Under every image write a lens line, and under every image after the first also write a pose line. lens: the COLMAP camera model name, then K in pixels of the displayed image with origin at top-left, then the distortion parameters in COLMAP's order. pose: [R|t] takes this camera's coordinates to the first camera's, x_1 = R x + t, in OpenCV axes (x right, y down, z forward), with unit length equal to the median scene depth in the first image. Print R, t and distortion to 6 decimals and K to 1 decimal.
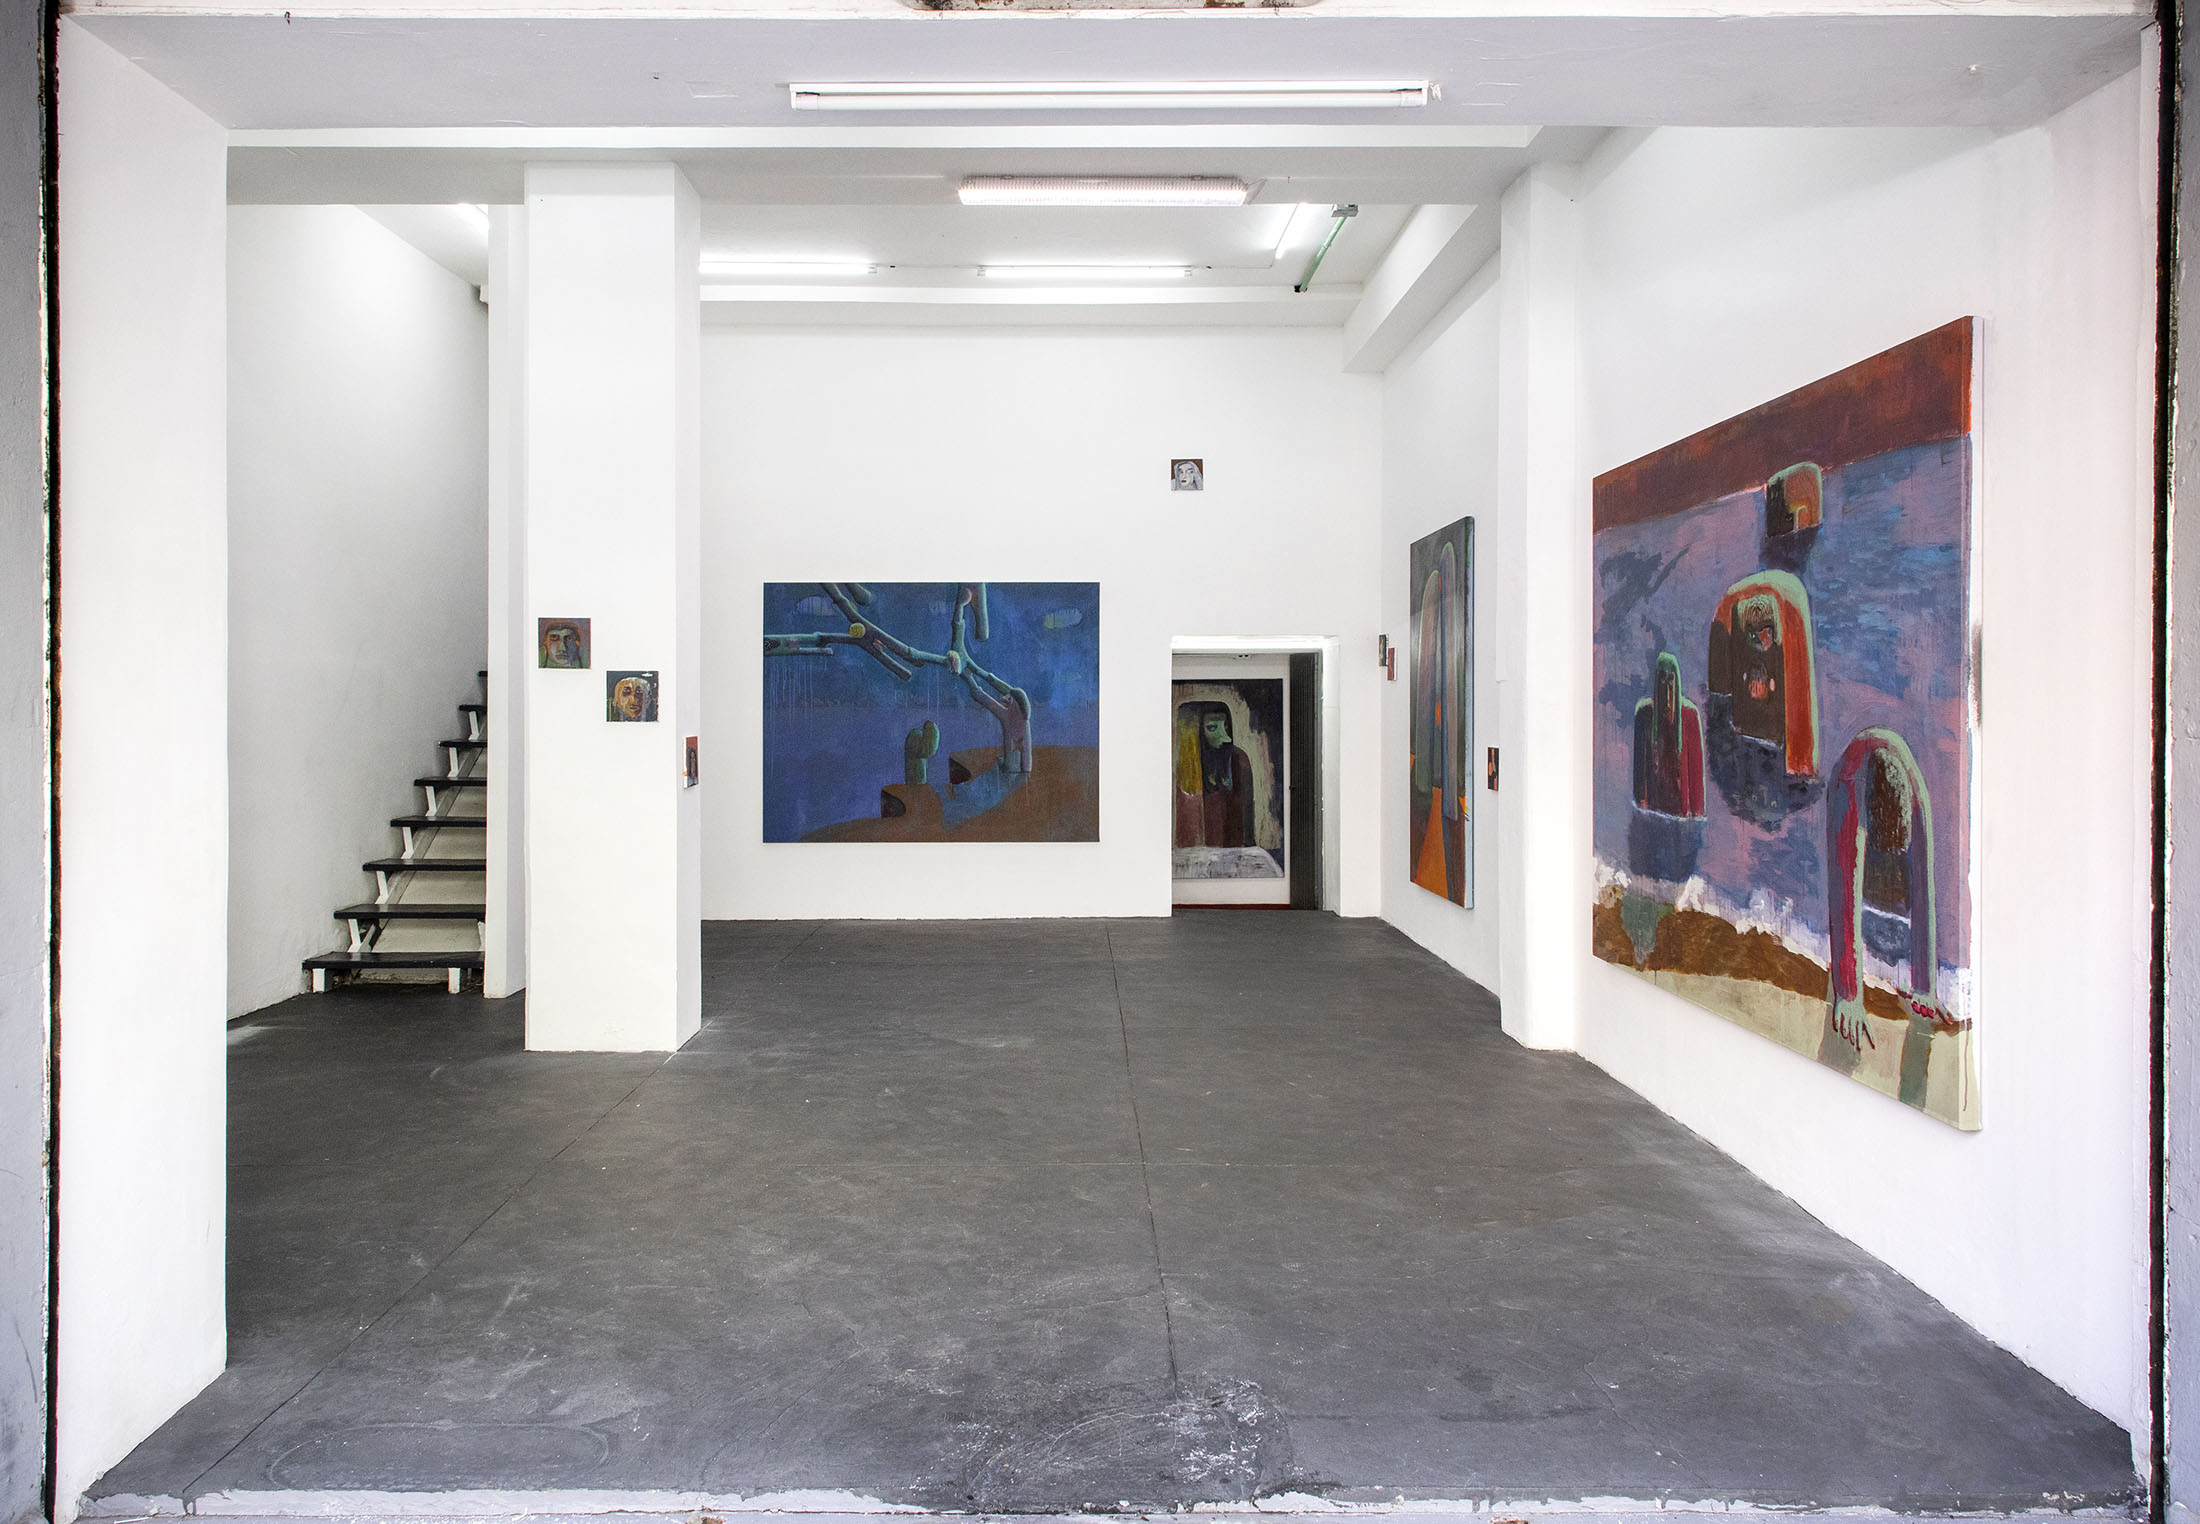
lens RADIAL K [[1679.0, 0, 1302.5], [0, 1679.0, 658.4], [0, 0, 1]] dist [-0.010371, -0.011508]
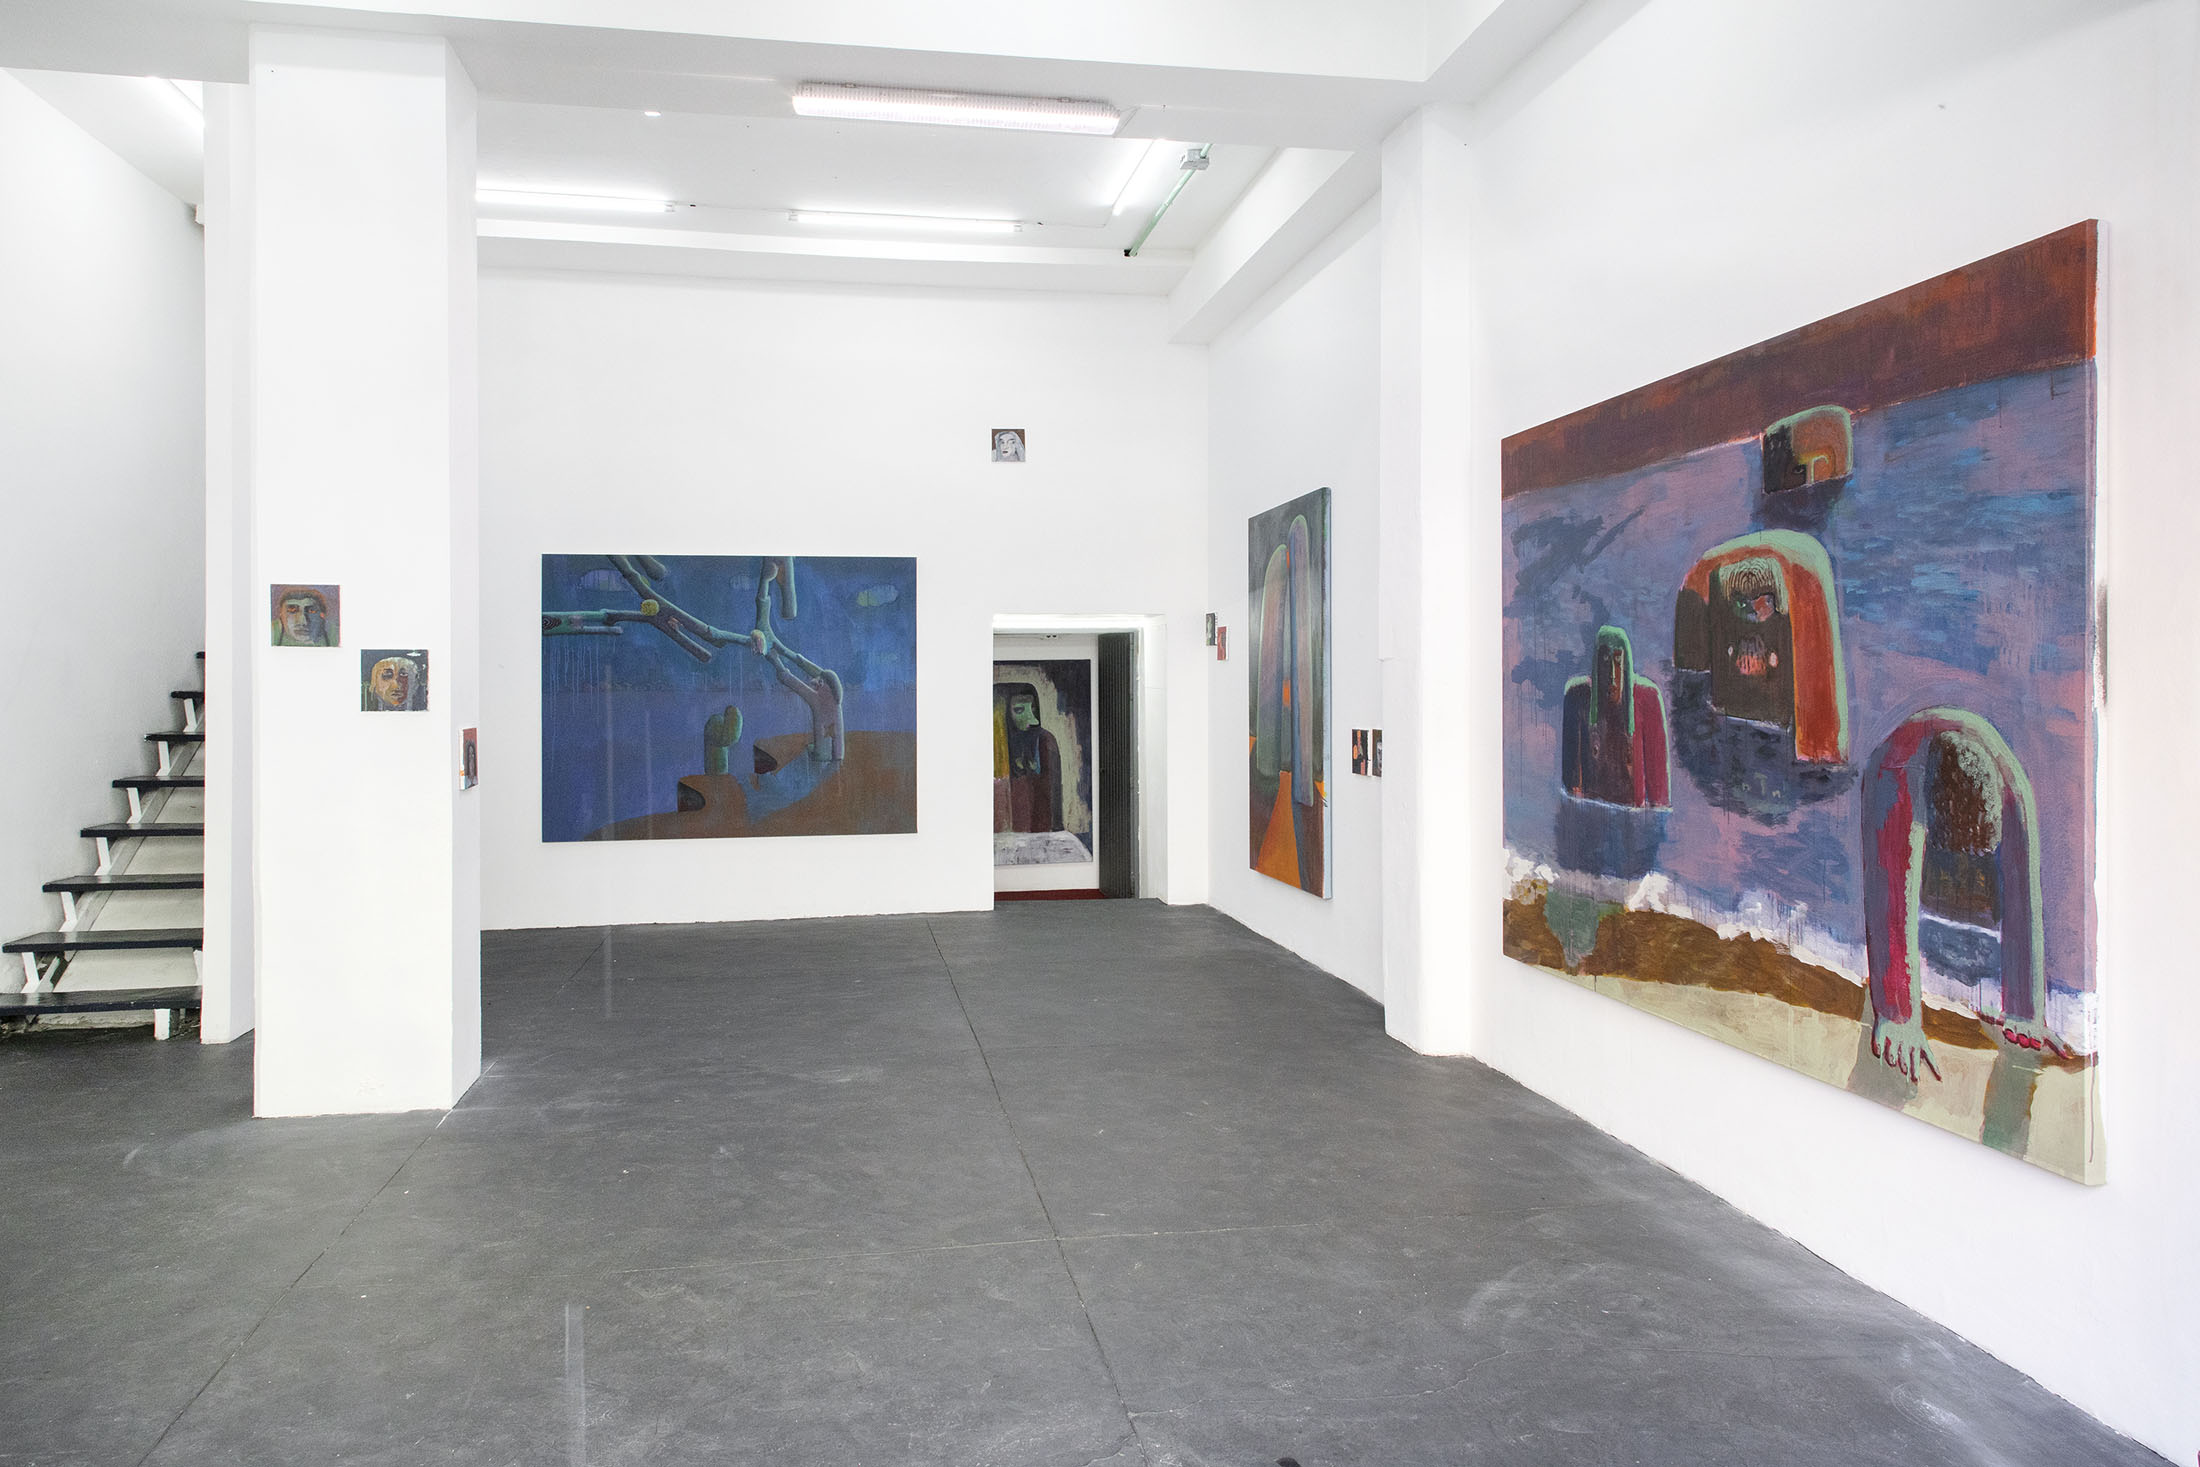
lens RADIAL K [[1581.9, 0, 1271.4], [0, 1581.9, 636.5], [0, 0, 1]] dist [0.019136, -0.023320]
pose [[0.991140, -0.001447, 0.132814, -0.073648], [0.001930, 0.999992, -0.003513, 0.004754], [-0.132808, 0.003739, 0.991135, 0.162394]]
